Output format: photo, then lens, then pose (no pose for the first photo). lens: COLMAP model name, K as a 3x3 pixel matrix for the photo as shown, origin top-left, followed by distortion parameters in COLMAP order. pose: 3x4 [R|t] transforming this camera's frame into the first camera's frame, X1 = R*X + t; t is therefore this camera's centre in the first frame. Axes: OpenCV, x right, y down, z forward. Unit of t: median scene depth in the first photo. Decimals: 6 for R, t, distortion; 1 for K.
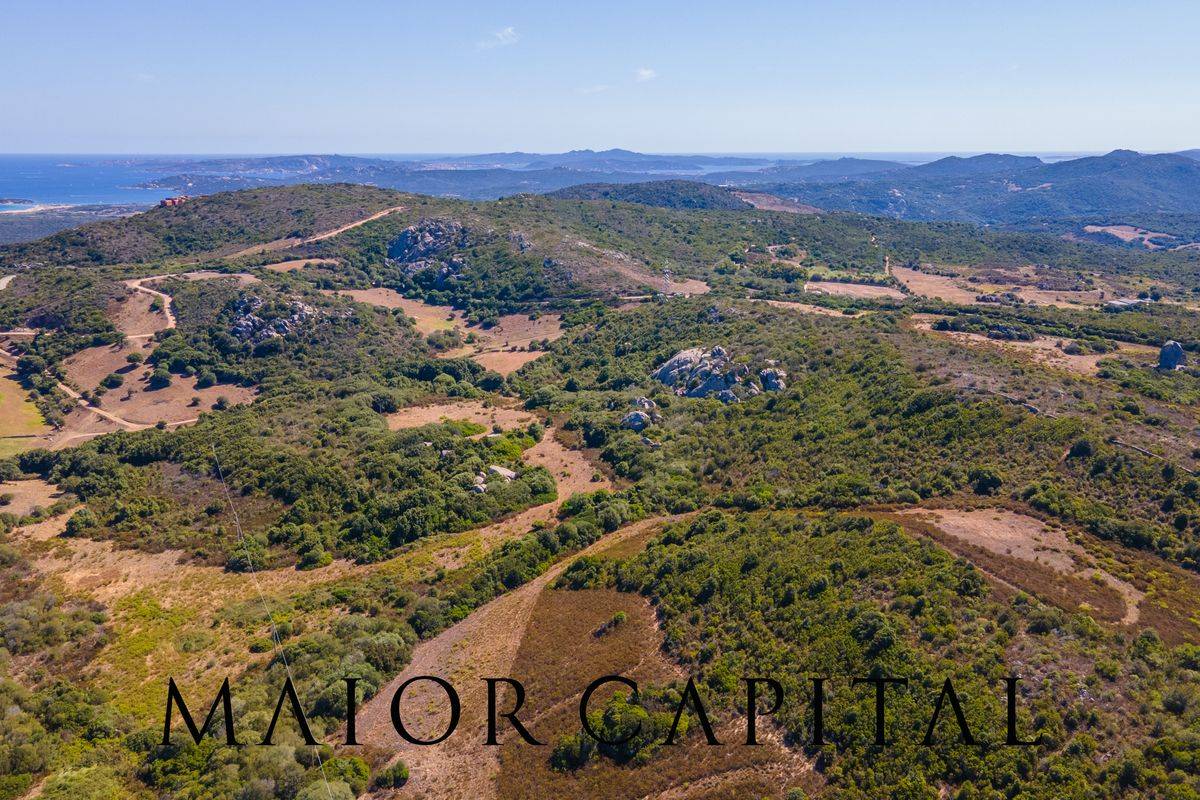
lens RADIAL K [[1070.5, 0, 597.5], [0, 1070.5, 408.3], [0, 0, 1]] dist [0.029263, 0.015600]
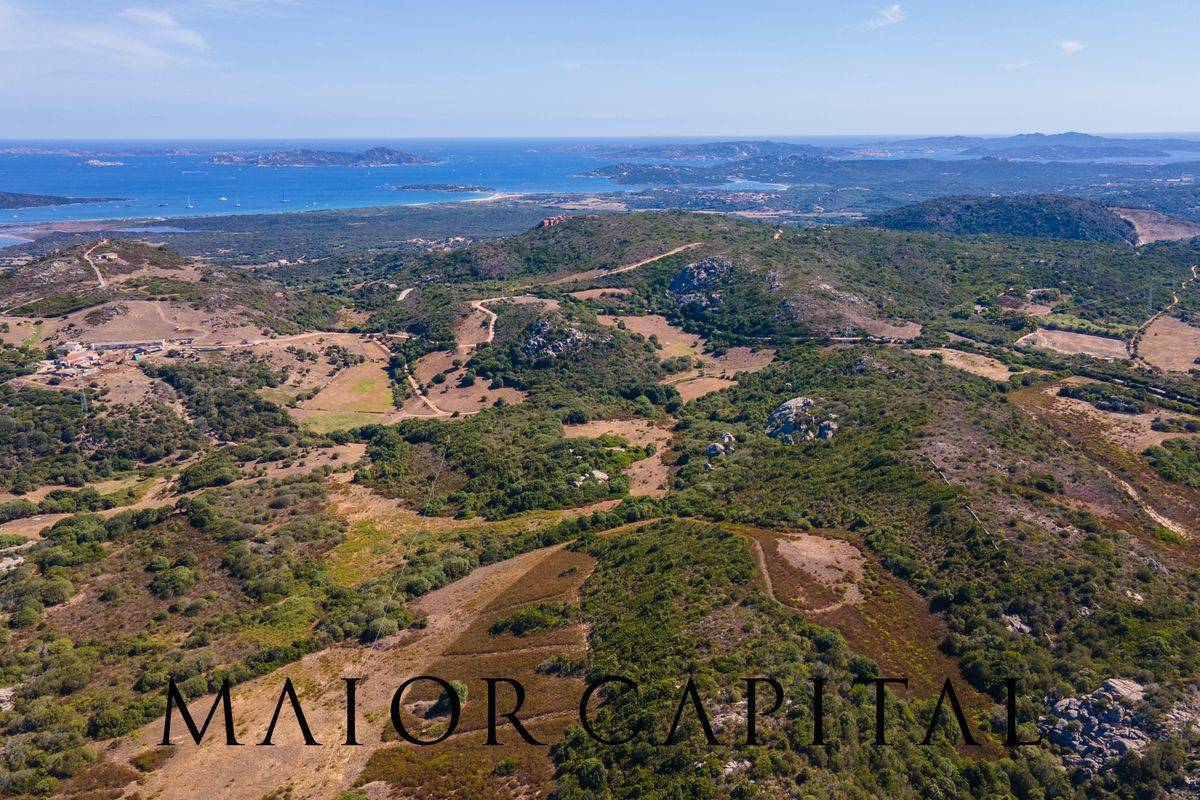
lens RADIAL K [[1070.5, 0, 593.0], [0, 1070.5, 401.7], [0, 0, 1]] dist [0.029263, 0.015600]
pose [[0.921413, 0.093107, -0.377266, 0.239153], [-0.088789, 0.995632, 0.028862, -0.045093], [0.378305, 0.006904, 0.925655, -0.212537]]
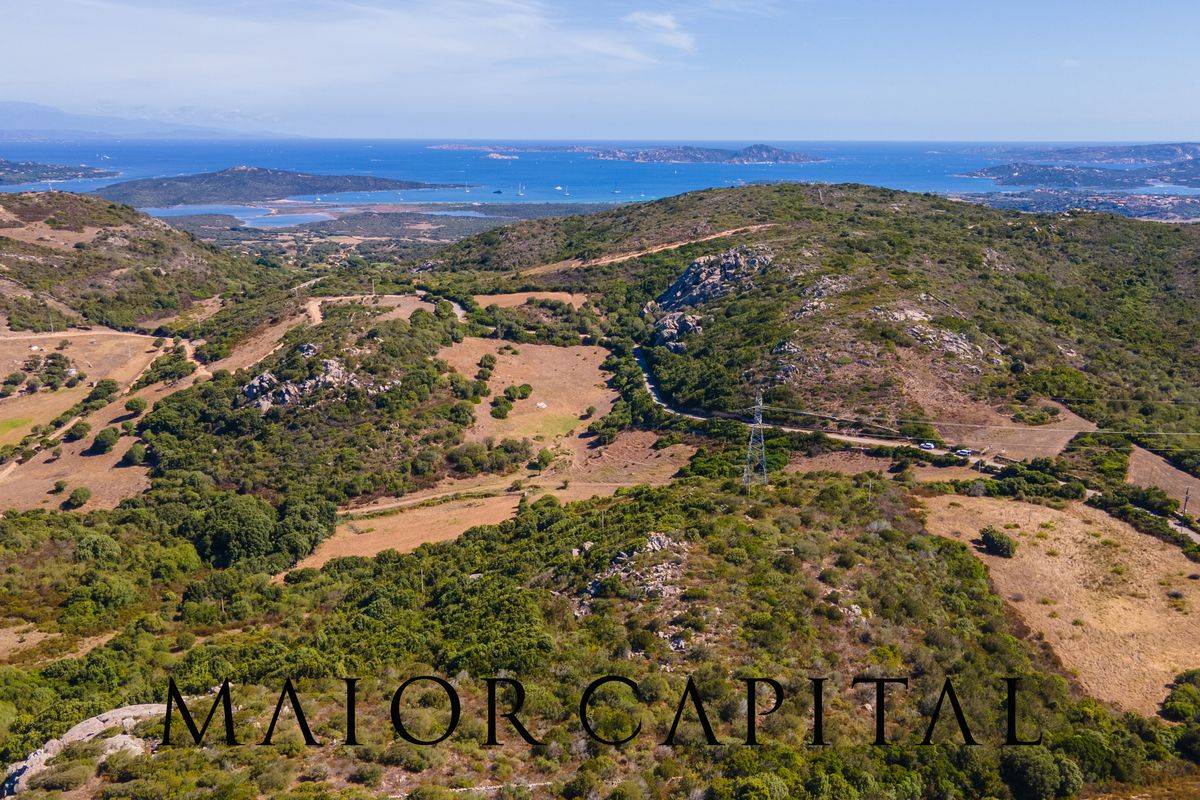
lens RADIAL K [[1070.5, 0, 598.4], [0, 1070.5, 406.1], [0, 0, 1]] dist [0.029263, 0.015600]
pose [[0.720752, 0.178078, -0.669929, 0.286072], [-0.172095, 0.982150, 0.075920, -0.140781], [0.671490, 0.060572, 0.738534, 0.563772]]
